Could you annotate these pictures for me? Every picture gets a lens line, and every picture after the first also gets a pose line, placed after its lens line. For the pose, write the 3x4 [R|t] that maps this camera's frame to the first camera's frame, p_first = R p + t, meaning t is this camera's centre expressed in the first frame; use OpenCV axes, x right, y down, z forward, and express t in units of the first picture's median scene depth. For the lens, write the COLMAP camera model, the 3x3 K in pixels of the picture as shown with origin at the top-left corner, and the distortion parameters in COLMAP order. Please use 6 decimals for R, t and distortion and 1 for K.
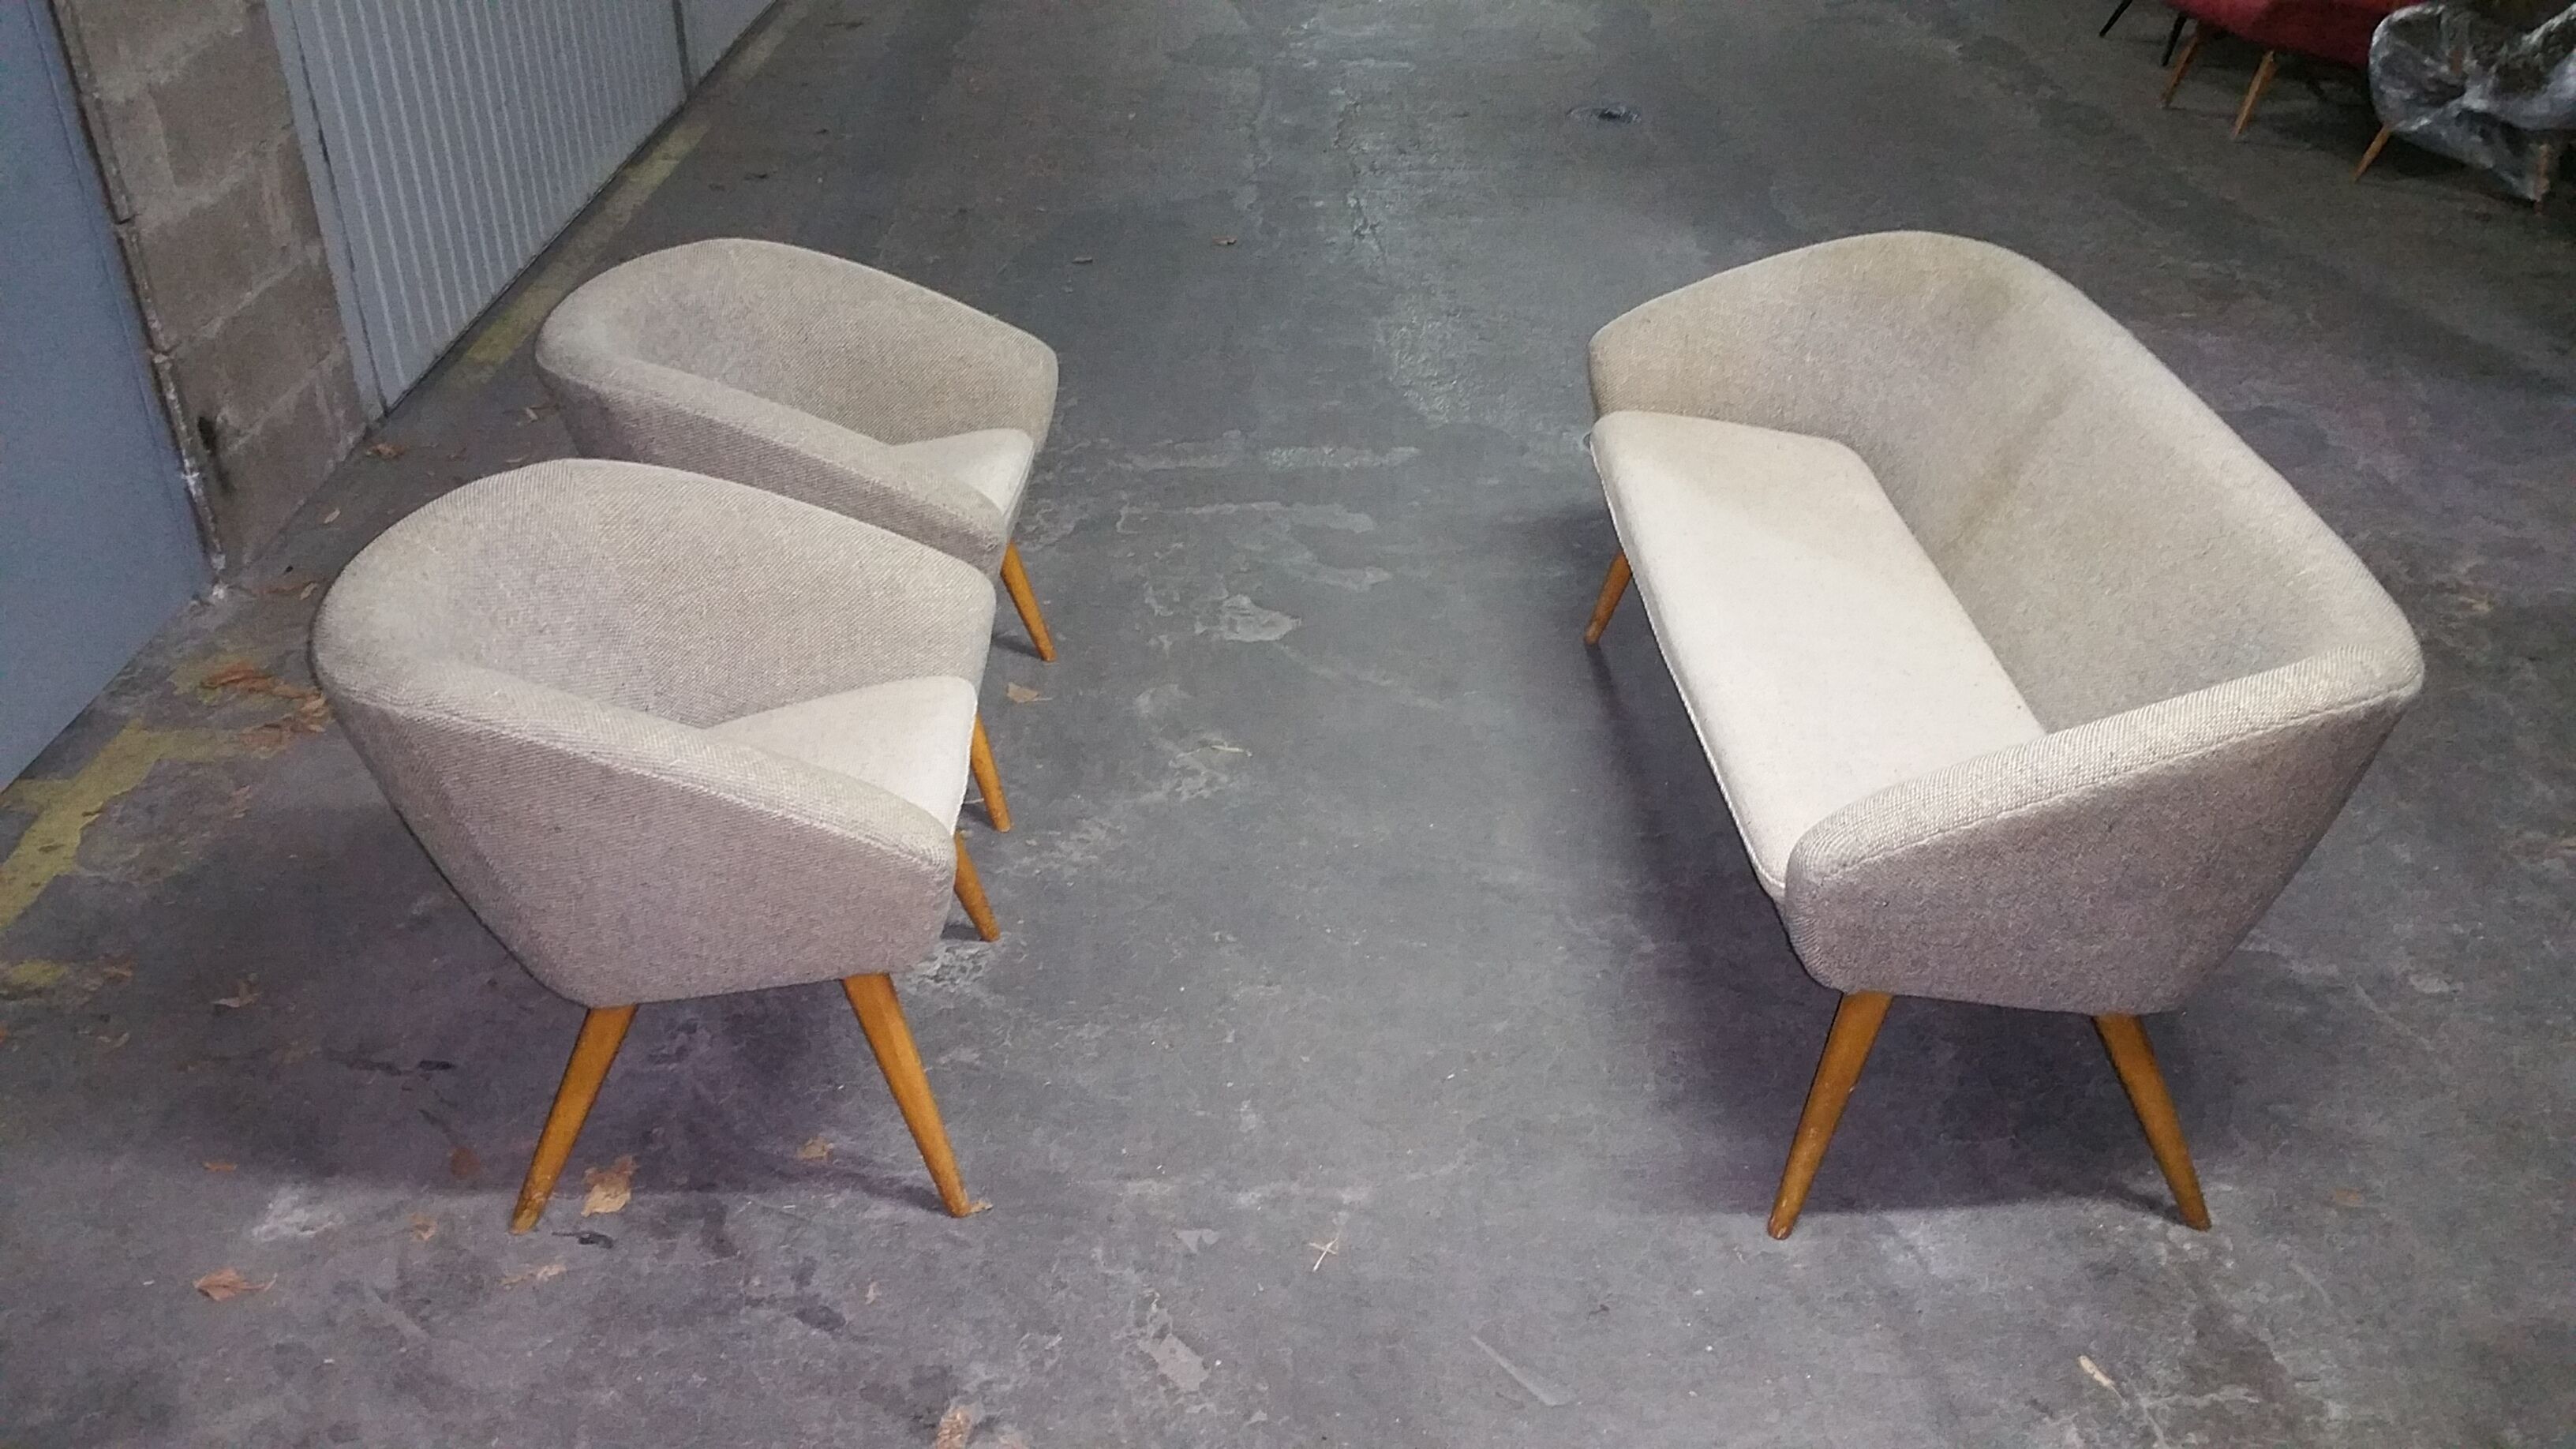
lens RADIAL K [[2078.4, 0, 1300.8], [0, 2078.4, 730.4], [0, 0, 1]] dist [0.101861, -0.180903]
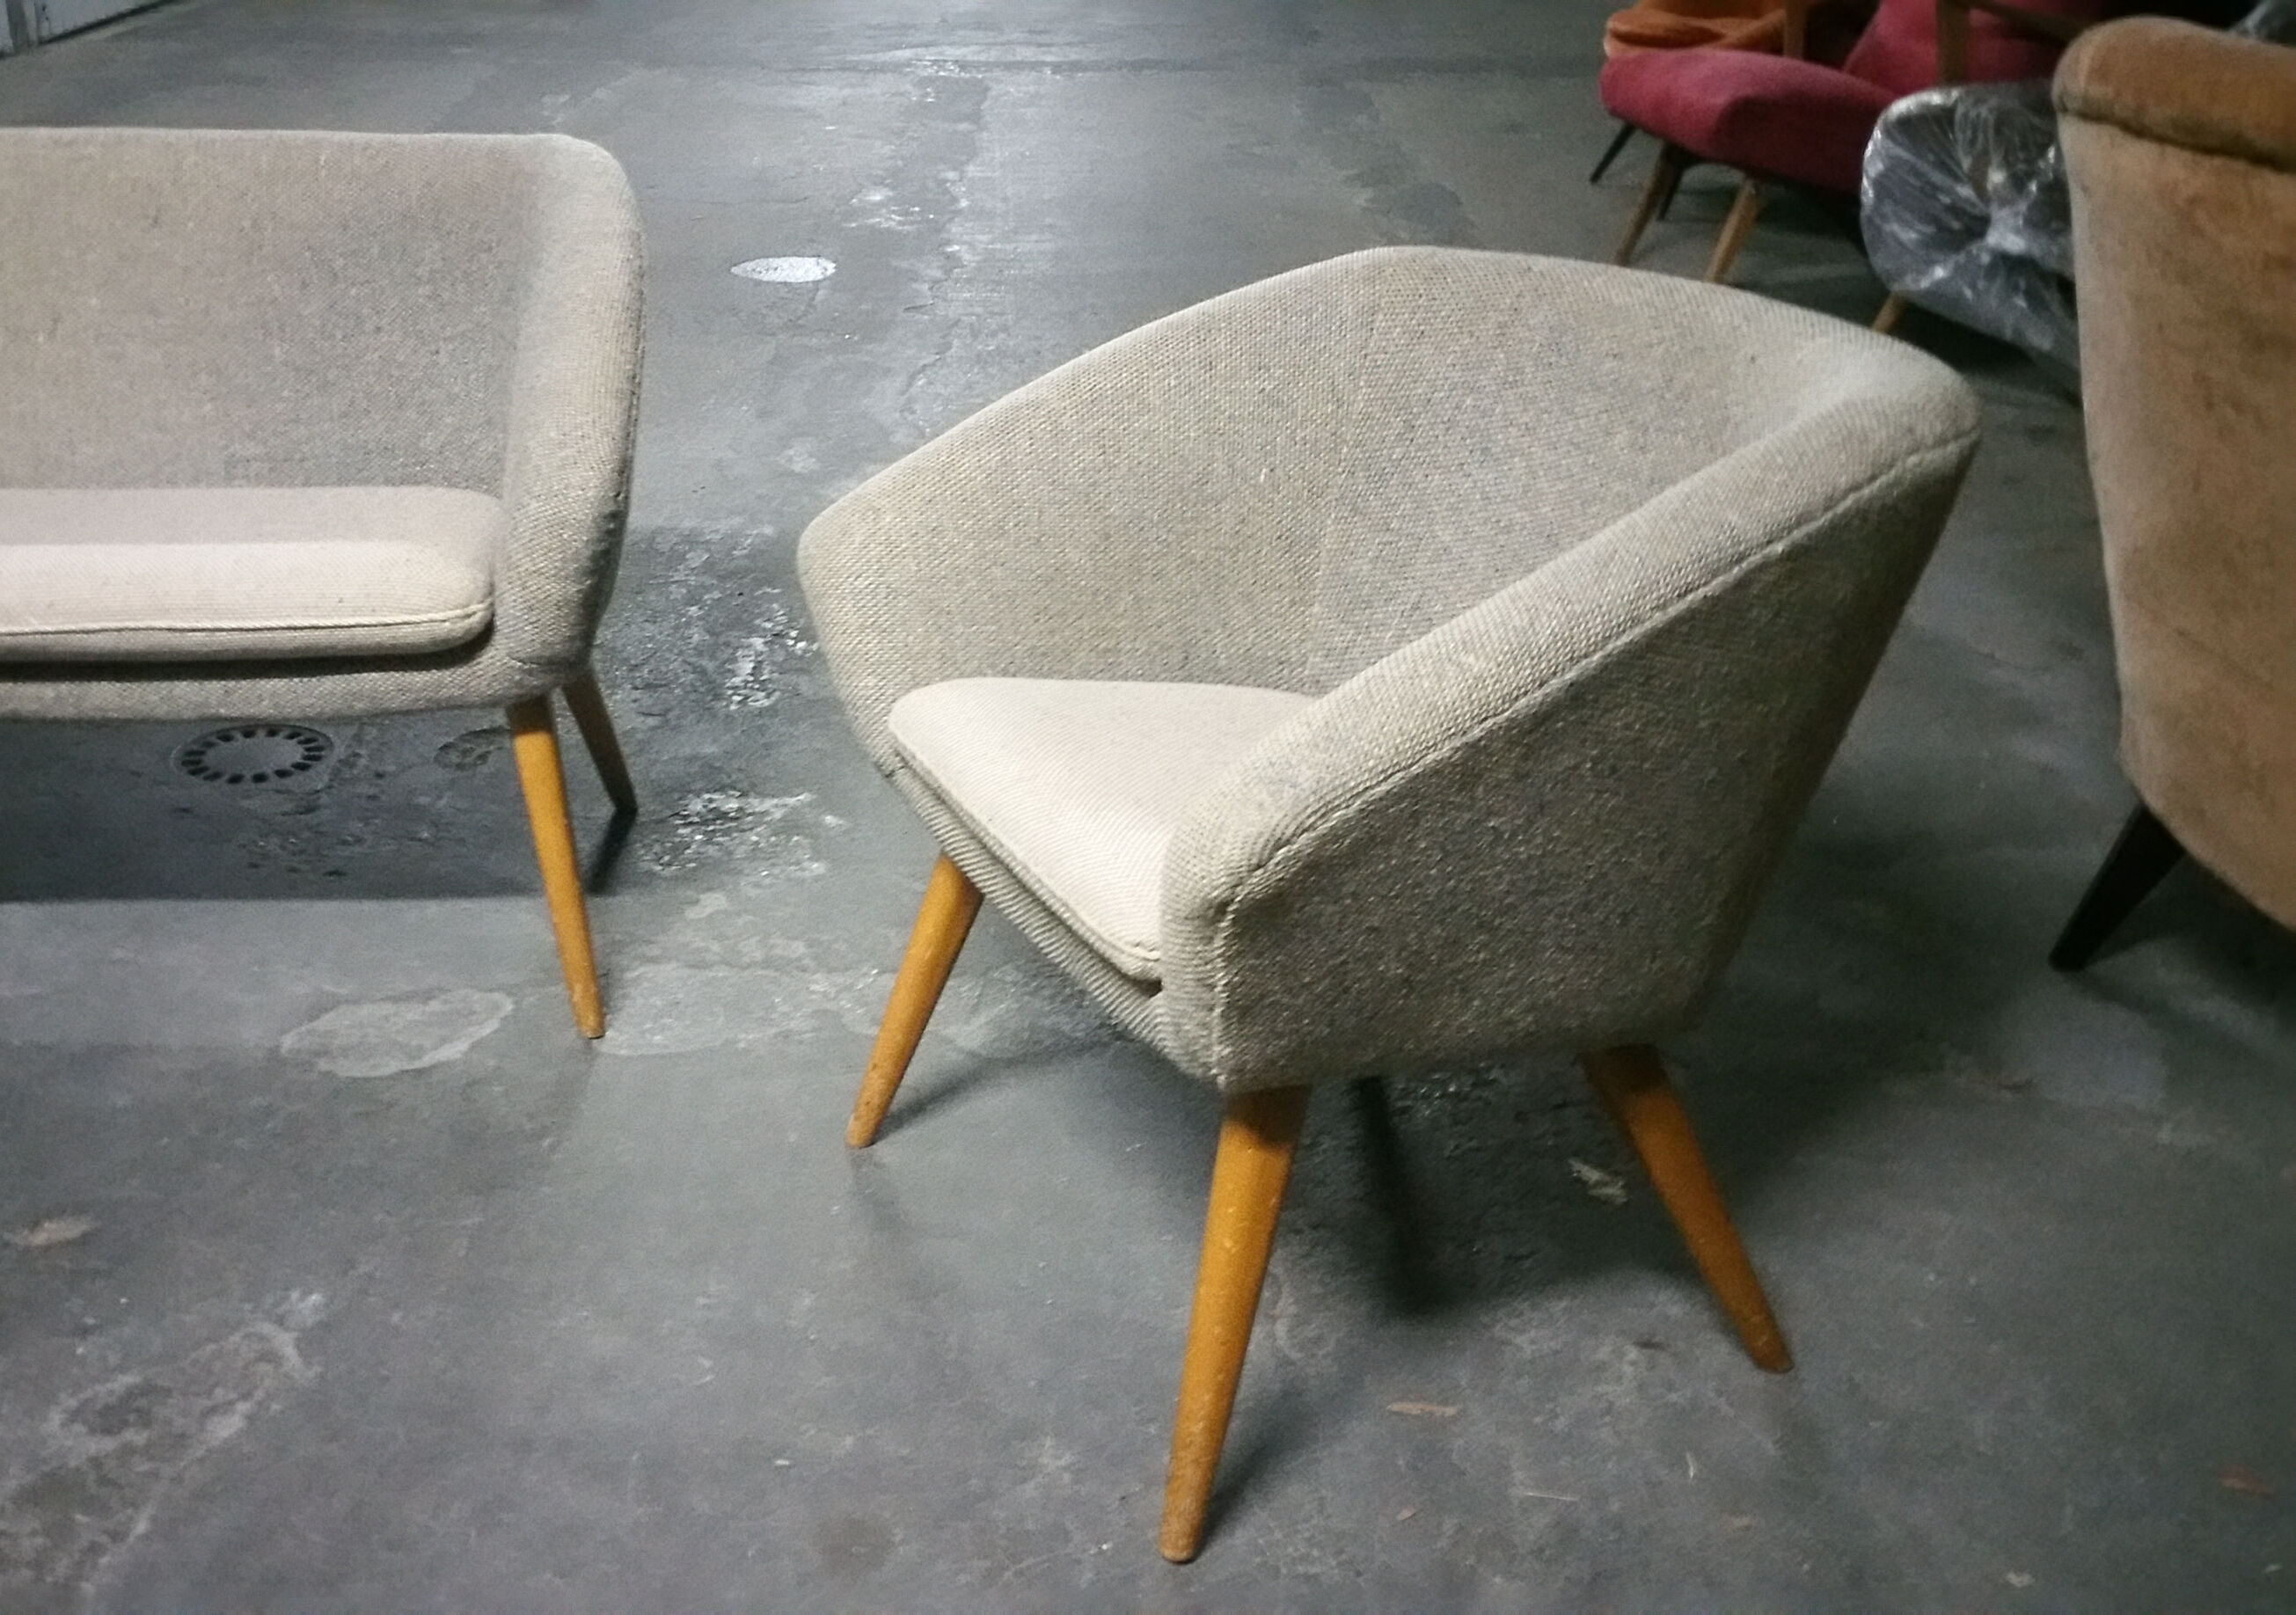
lens RADIAL K [[2299.3, 0, 879.0], [0, 2299.3, 840.9], [0, 0, 1]] dist [0.078003, 0.000000]
pose [[0.996089, 0.039166, -0.079201, 0.508013], [-0.045291, 0.995996, -0.077078, -0.101437], [0.075865, 0.080364, 0.993874, 0.544012]]
